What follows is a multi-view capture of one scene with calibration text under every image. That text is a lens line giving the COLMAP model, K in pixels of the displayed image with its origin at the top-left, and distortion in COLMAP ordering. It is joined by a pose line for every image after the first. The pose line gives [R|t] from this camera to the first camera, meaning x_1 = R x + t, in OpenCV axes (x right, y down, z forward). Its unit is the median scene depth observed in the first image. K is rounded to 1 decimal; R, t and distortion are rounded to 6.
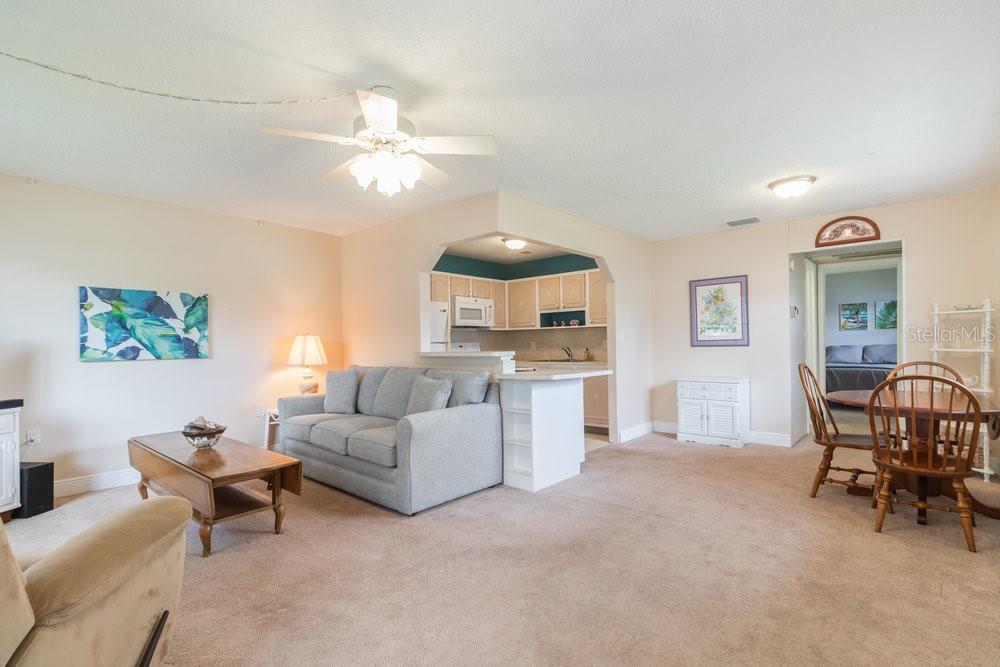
lens RADIAL K [[461.0, 0, 505.3], [0, 461.0, 338.4], [0, 0, 1]] dist [0.002150, 0.000572]
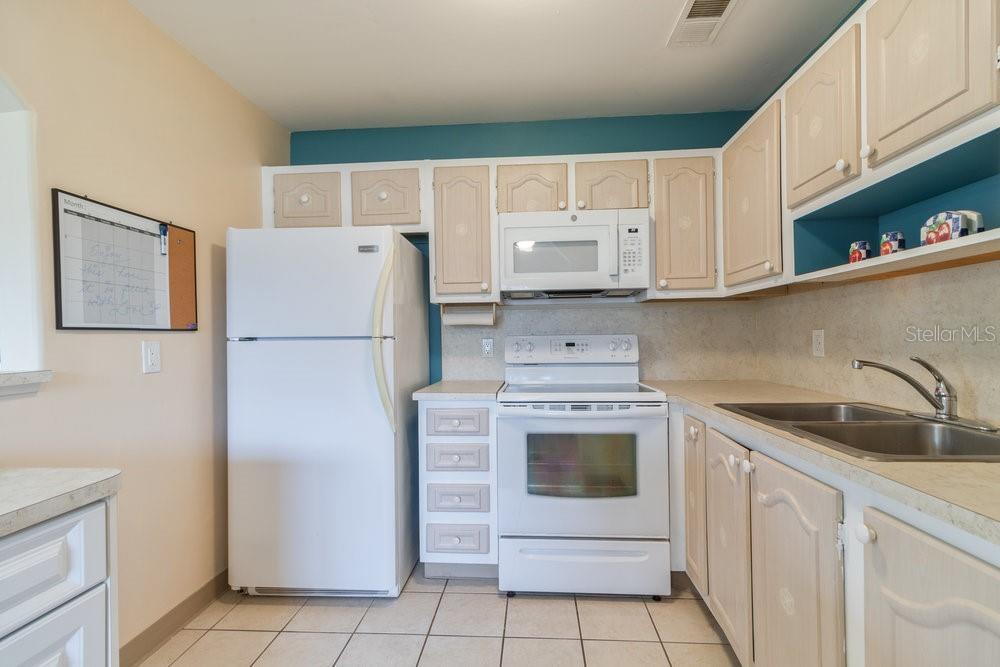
lens RADIAL K [[461.0, 0, 505.3], [0, 461.0, 338.4], [0, 0, 1]] dist [0.002150, 0.000572]
pose [[0.613533, 0.004691, -0.789655, 0.294133], [0.013625, 0.999771, 0.016525, 0.007849], [0.789552, -0.020898, 0.613328, 1.173004]]
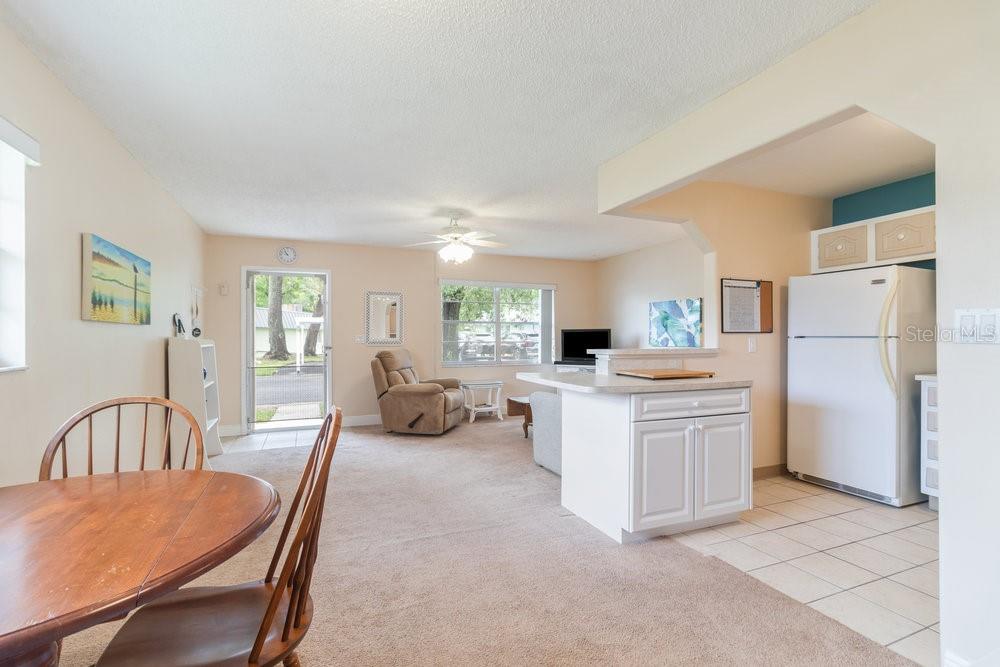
lens RADIAL K [[461.0, 0, 505.3], [0, 461.0, 338.4], [0, 0, 1]] dist [0.002150, 0.000572]
pose [[-0.419424, 0.013937, -0.907684, 0.801121], [0.014793, 0.999854, 0.008516, -0.000876], [0.907670, -0.009855, -0.419569, 1.113982]]
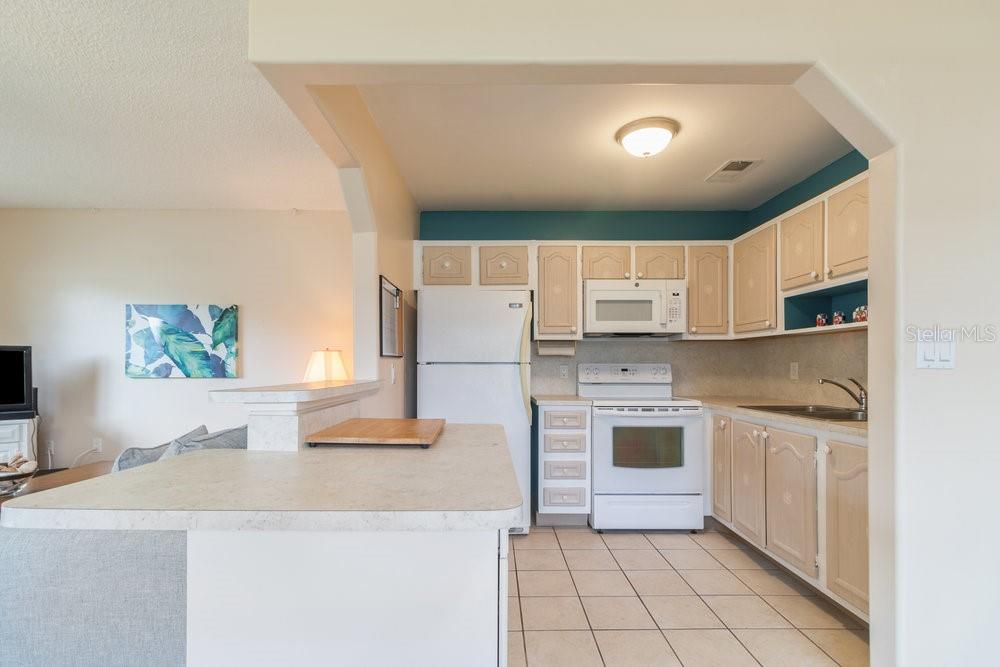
lens RADIAL K [[469.4, 0, 496.6], [0, 469.4, 364.3], [0, 0, 1]] dist [0.004248, 0.000274]
pose [[0.667280, 0.011990, -0.744710, 0.368302], [-0.001185, 0.999886, 0.015036, 0.003181], [0.744806, -0.009151, 0.667218, 0.824418]]
